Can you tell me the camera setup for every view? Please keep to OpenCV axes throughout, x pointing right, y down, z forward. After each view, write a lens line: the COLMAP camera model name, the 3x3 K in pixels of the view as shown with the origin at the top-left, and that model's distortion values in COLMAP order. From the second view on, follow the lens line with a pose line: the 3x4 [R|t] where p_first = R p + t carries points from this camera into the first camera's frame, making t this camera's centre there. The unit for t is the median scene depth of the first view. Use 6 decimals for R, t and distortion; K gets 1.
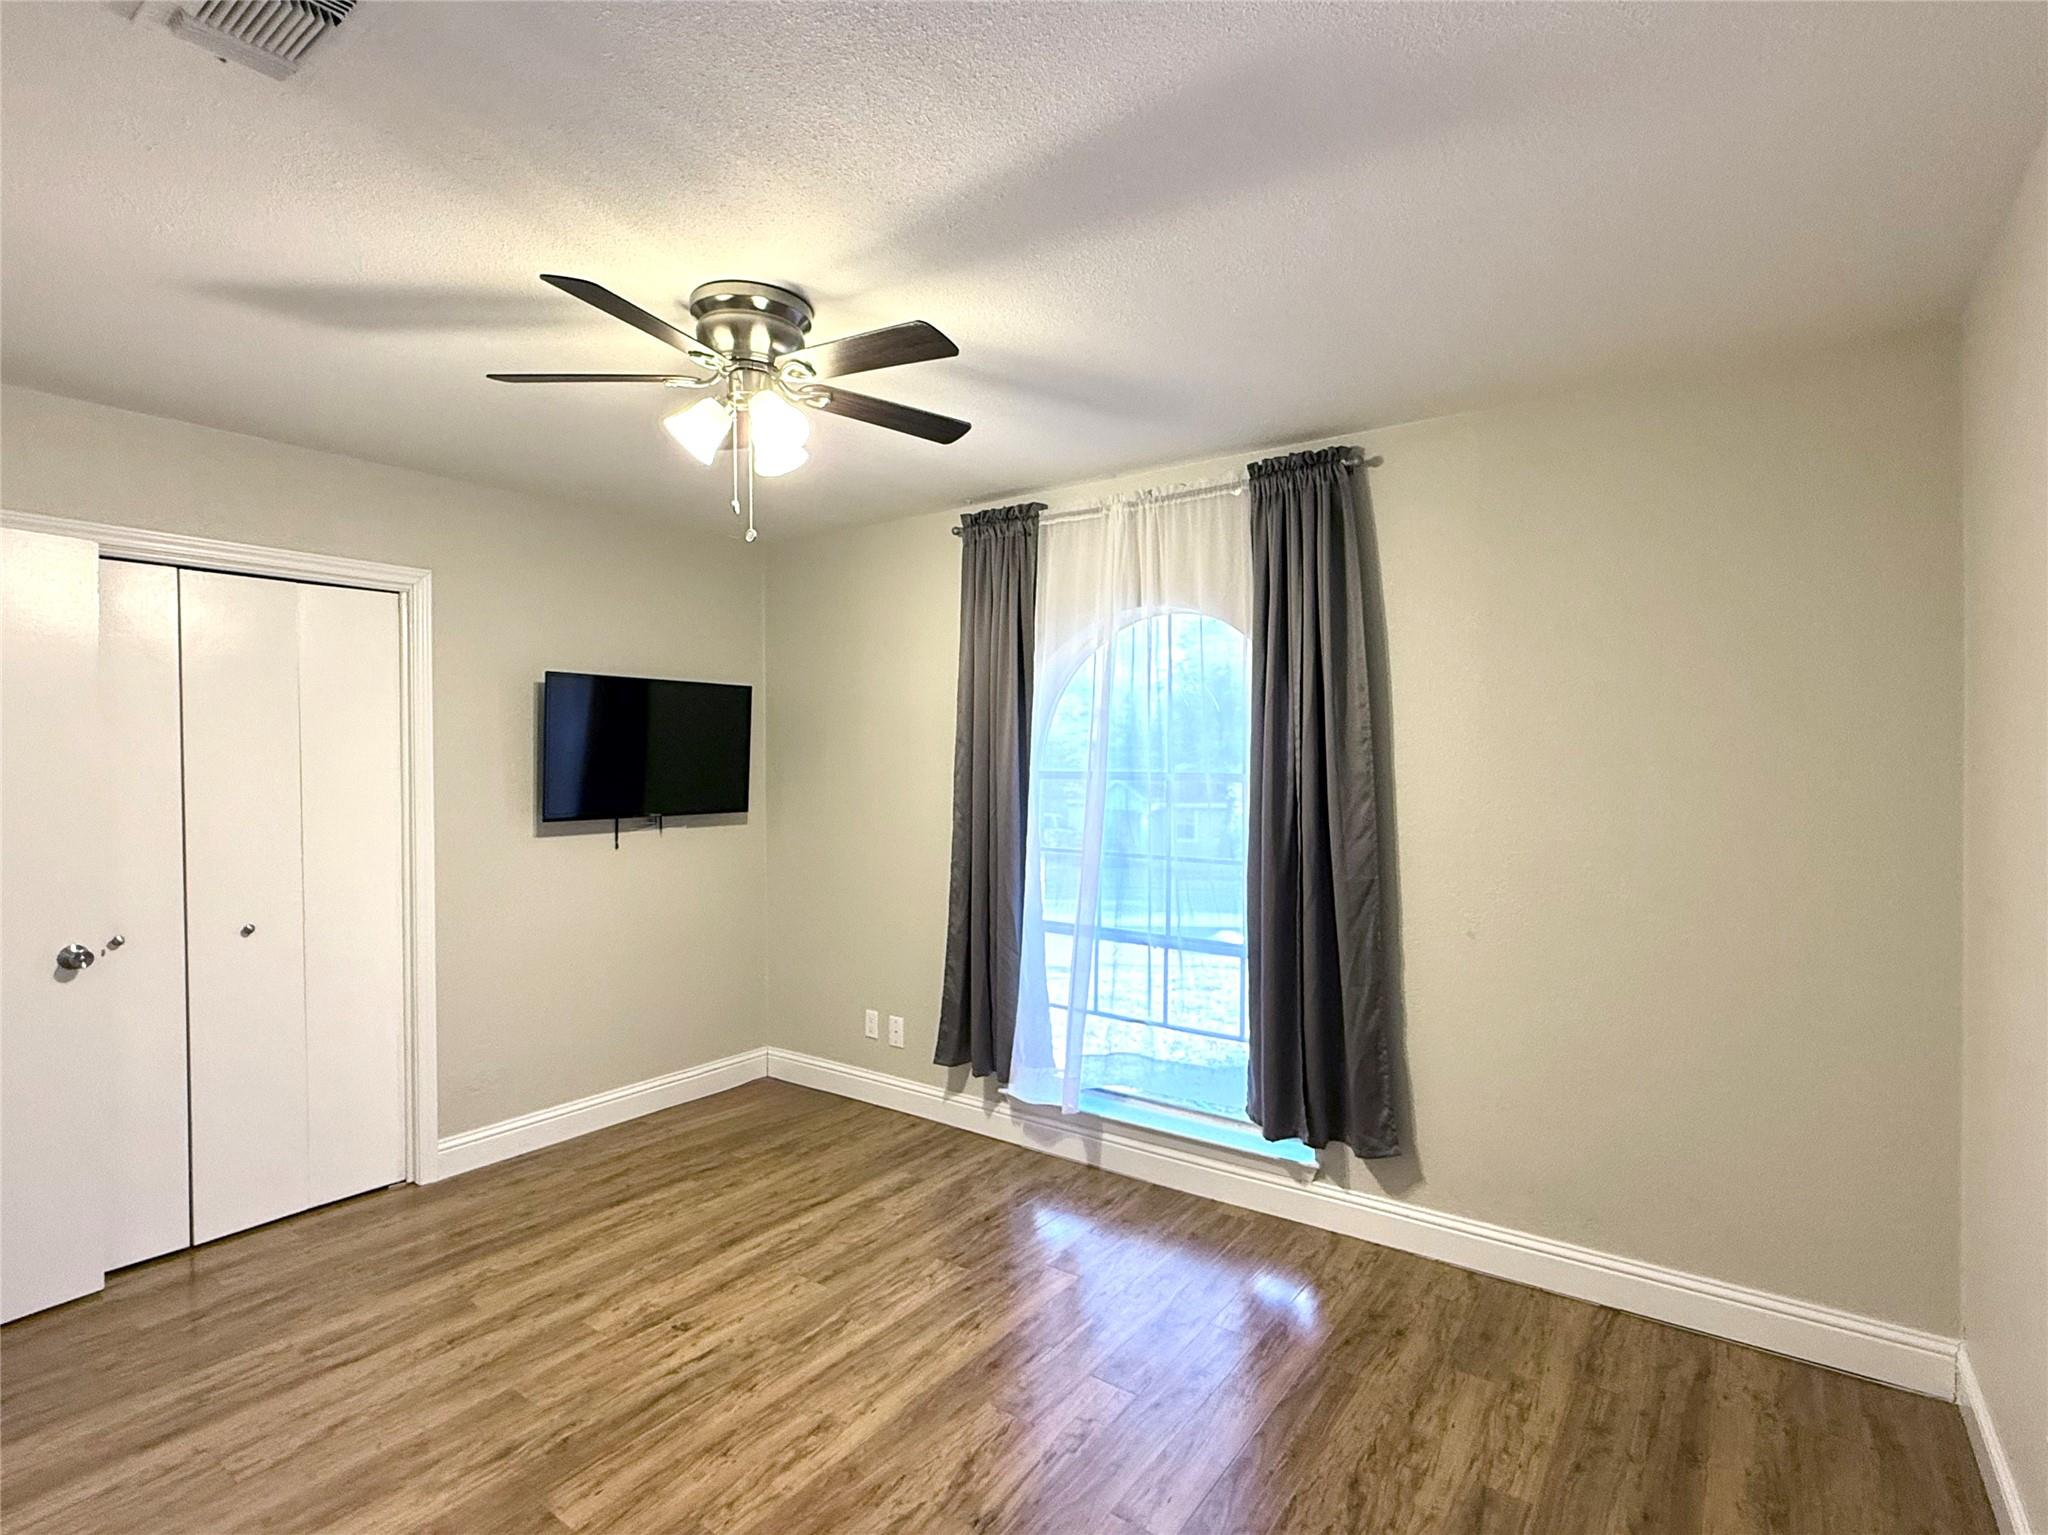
lens RADIAL K [[996.1, 0, 1020.3], [0, 996.1, 757.9], [0, 0, 1]] dist [-0.002700, 0.000087]
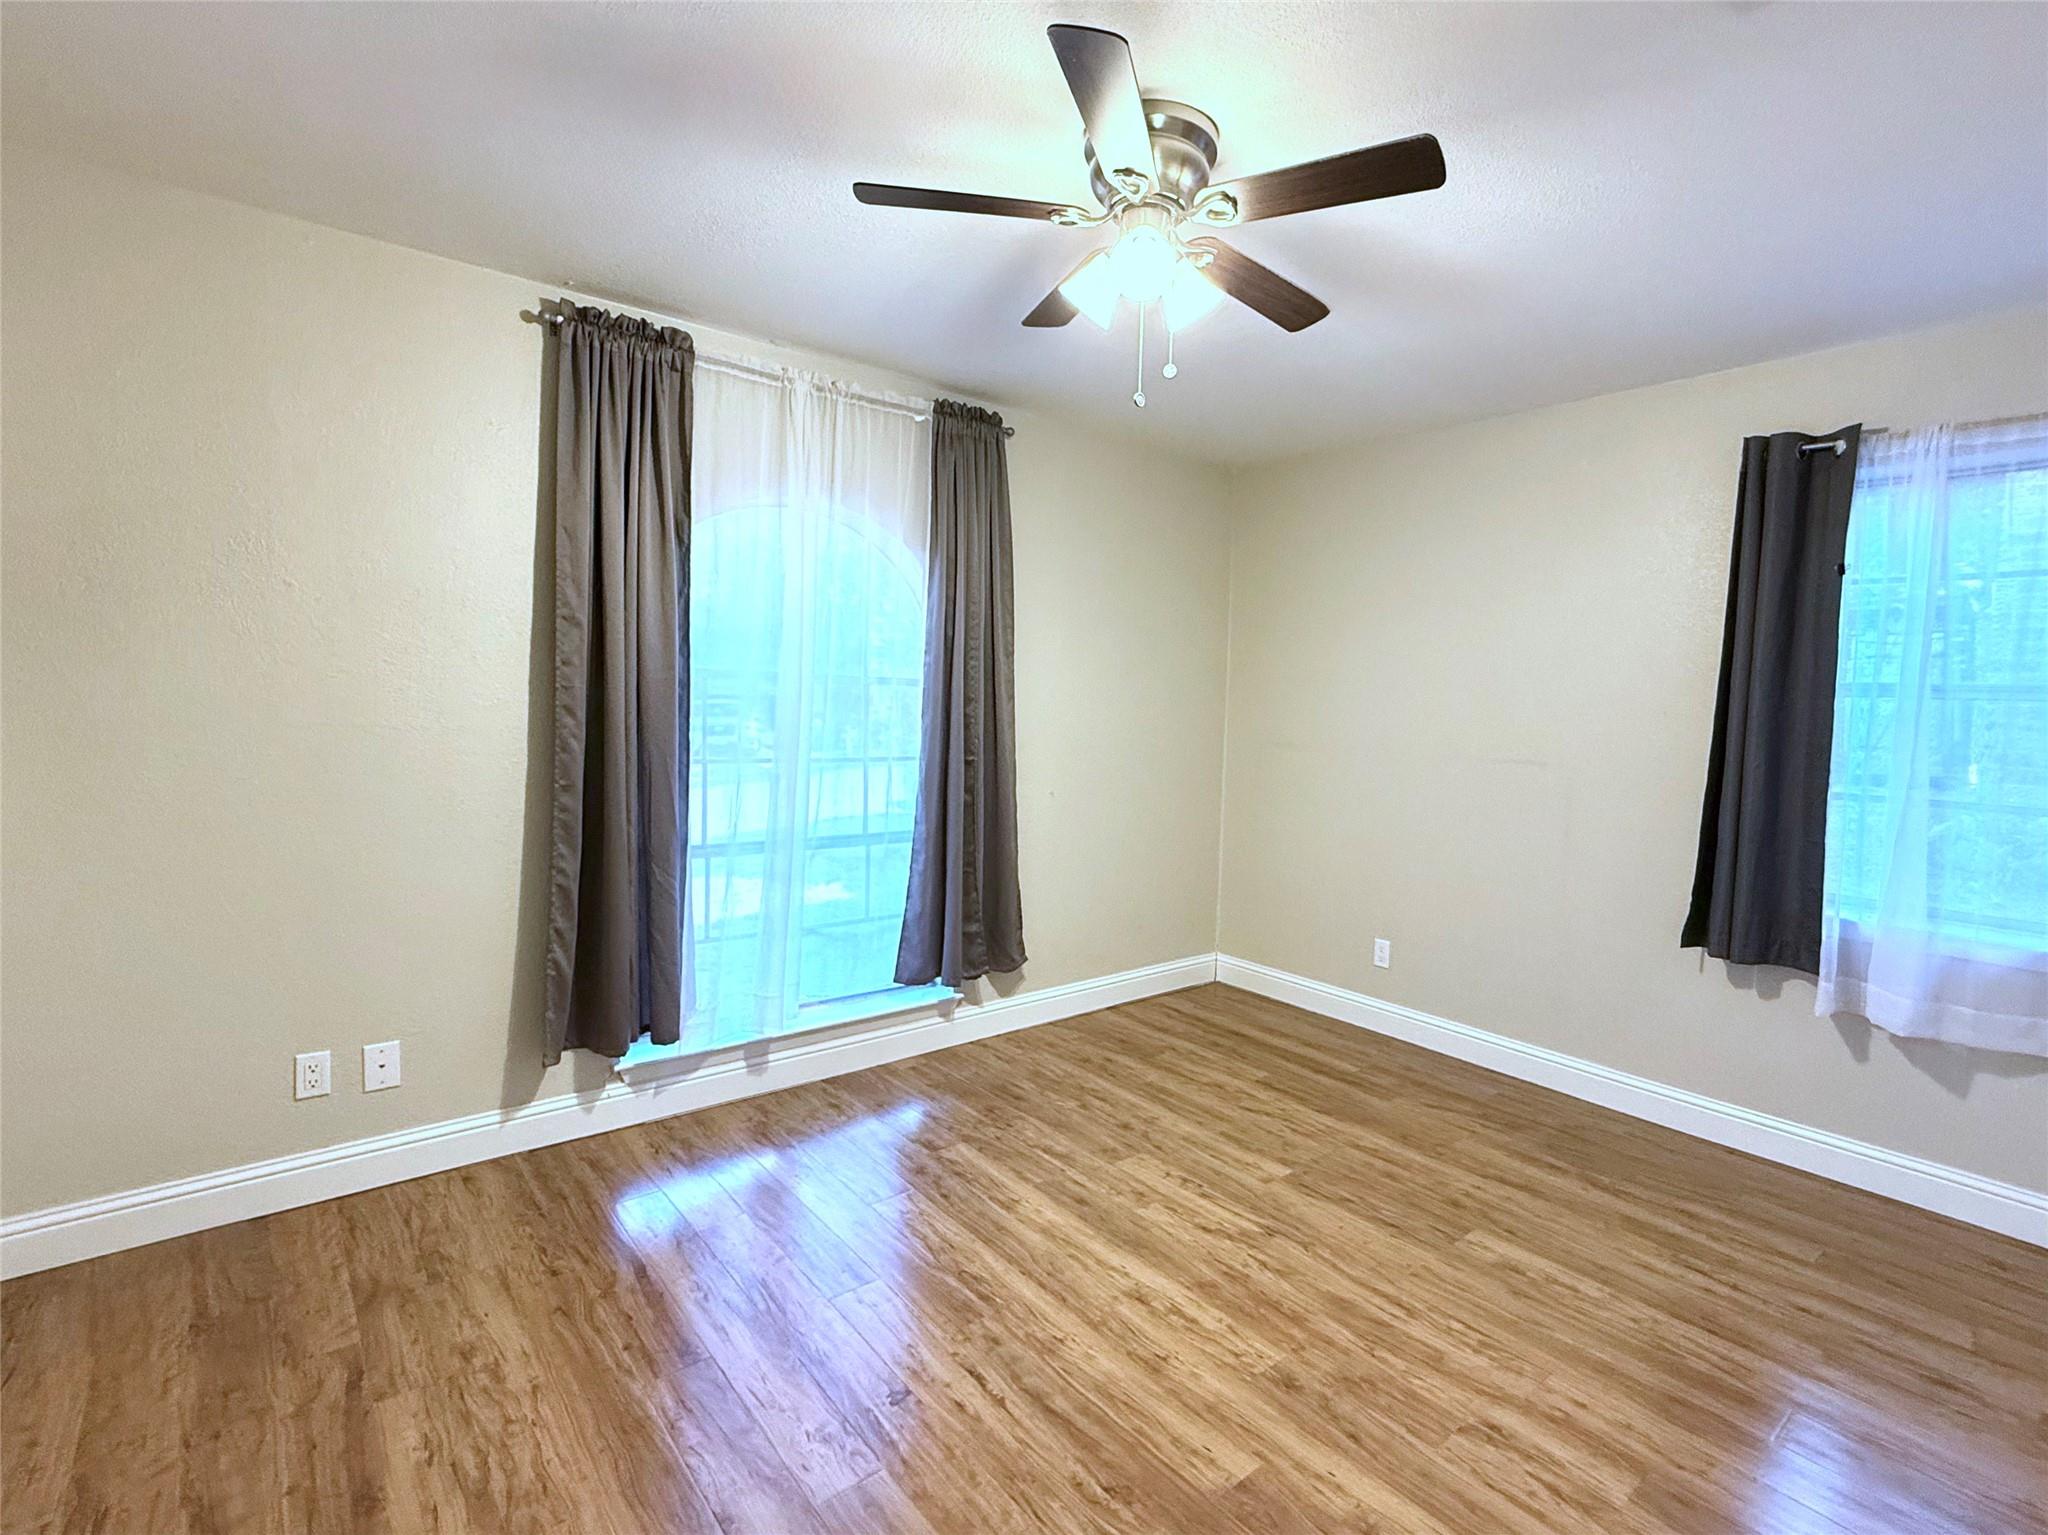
lens RADIAL K [[967.2, 0, 1027.3], [0, 967.2, 777.2], [0, 0, 1]] dist [-0.017415, 0.001350]
pose [[0.258535, -0.075511, 0.963046, -0.653715], [-0.042267, 0.995101, 0.089371, 0.017479], [-0.965077, -0.063811, 0.254077, 0.493219]]
